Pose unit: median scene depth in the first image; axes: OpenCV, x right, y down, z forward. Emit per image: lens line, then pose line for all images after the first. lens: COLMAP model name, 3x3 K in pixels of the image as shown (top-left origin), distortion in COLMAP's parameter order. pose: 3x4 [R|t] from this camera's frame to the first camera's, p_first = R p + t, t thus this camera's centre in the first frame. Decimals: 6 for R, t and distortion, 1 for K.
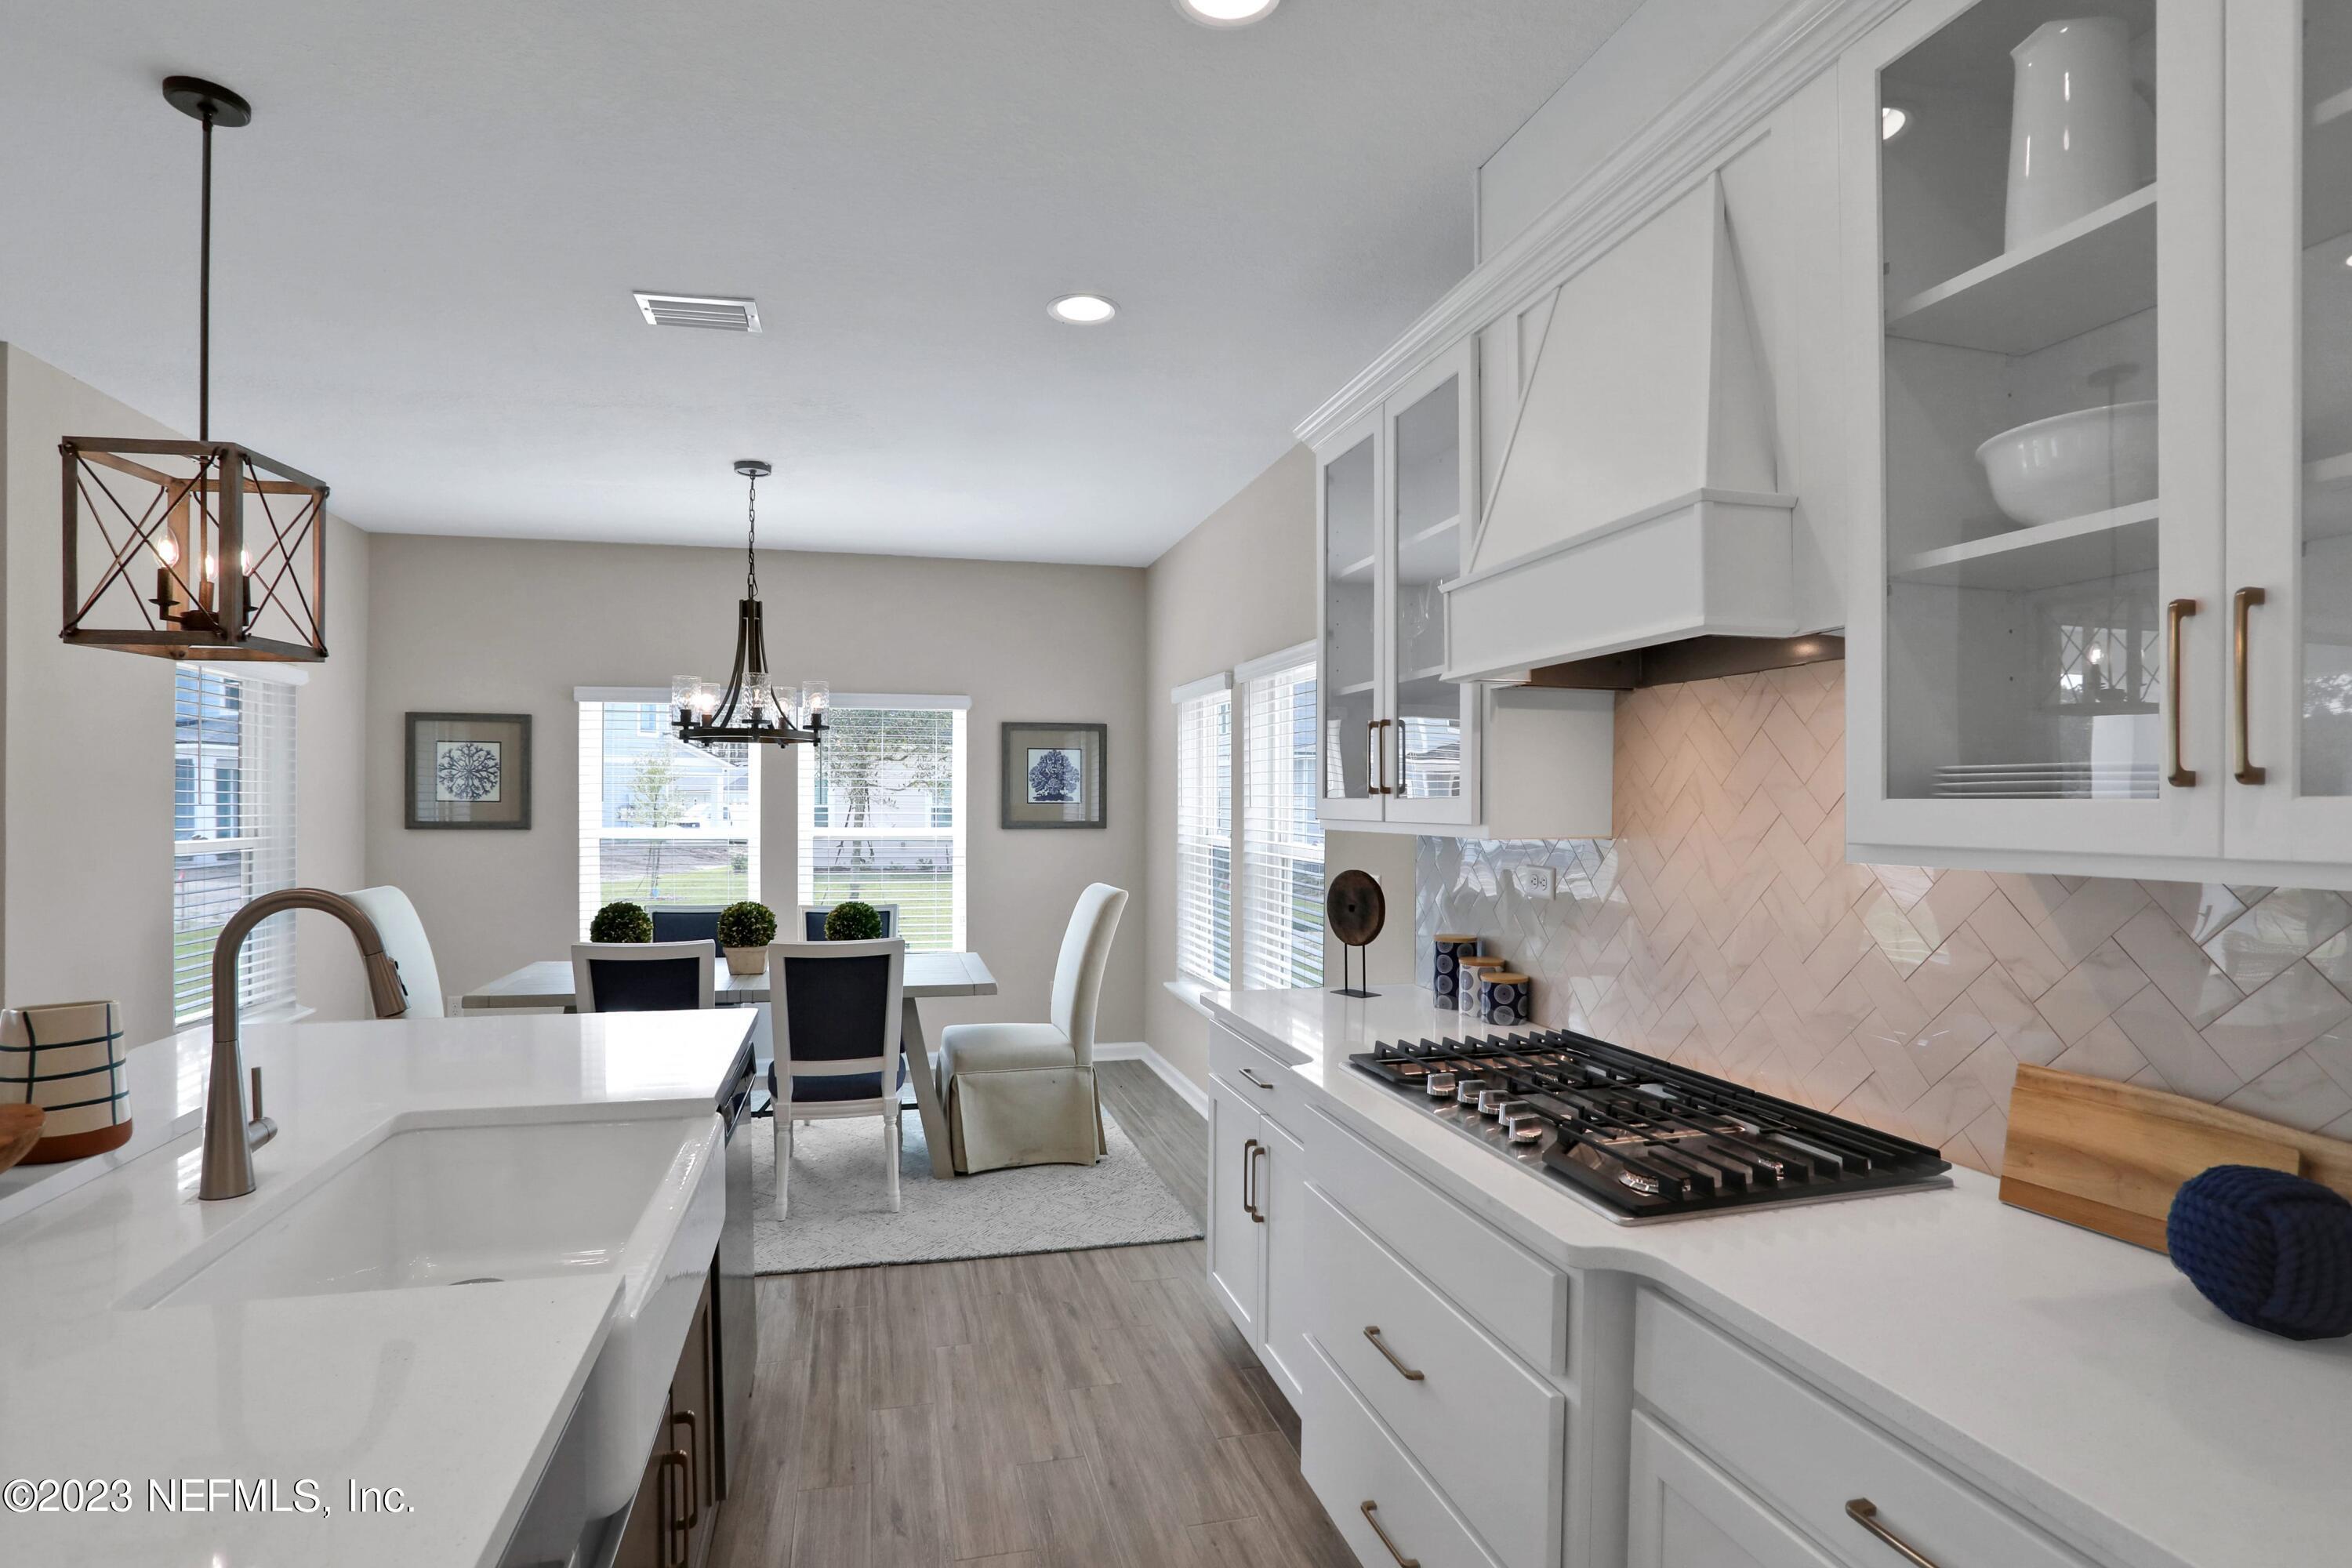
lens RADIAL K [[1178.5, 0, 1155.4], [0, 1178.5, 796.3], [0, 0, 1]] dist [-0.032633, 0.004485]
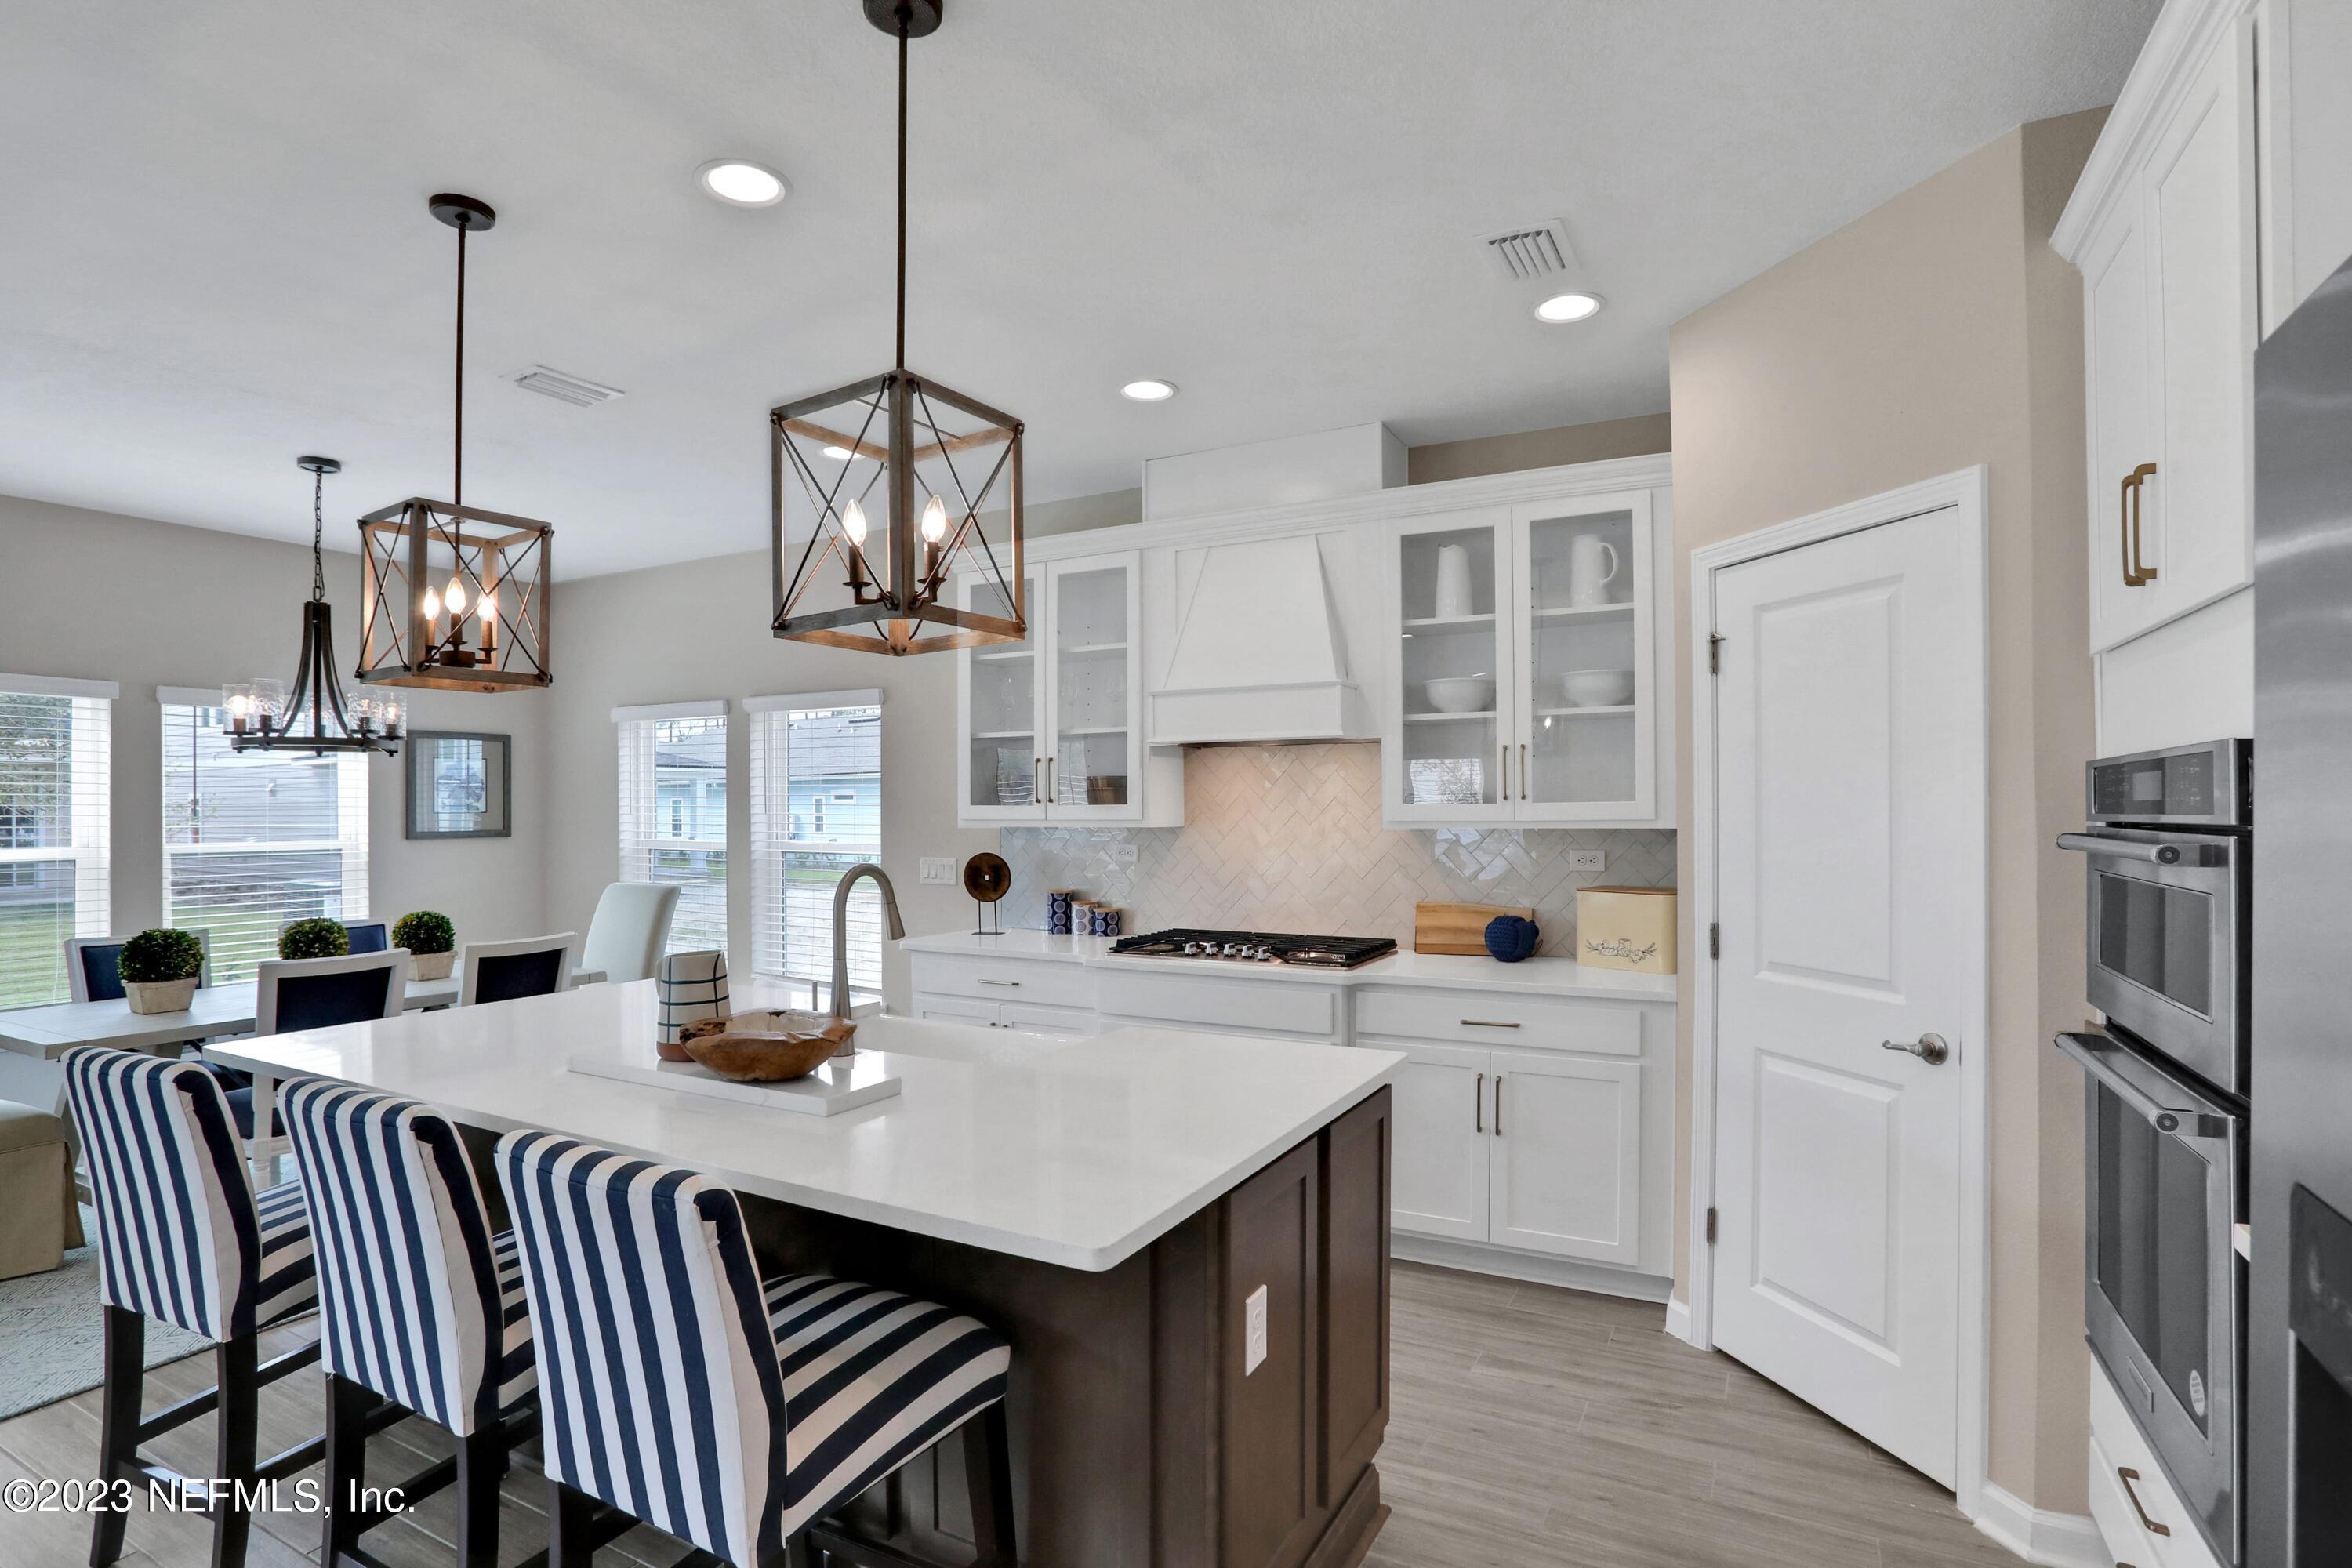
lens RADIAL K [[1178.5, 0, 1167.9], [0, 1178.5, 808.3], [0, 0, 1]] dist [-0.032633, 0.004485]
pose [[0.684986, -0.007842, 0.728514, -0.559042], [0.004003, 0.999967, 0.007000, -0.003265], [-0.728545, -0.001878, 0.684995, -0.153493]]
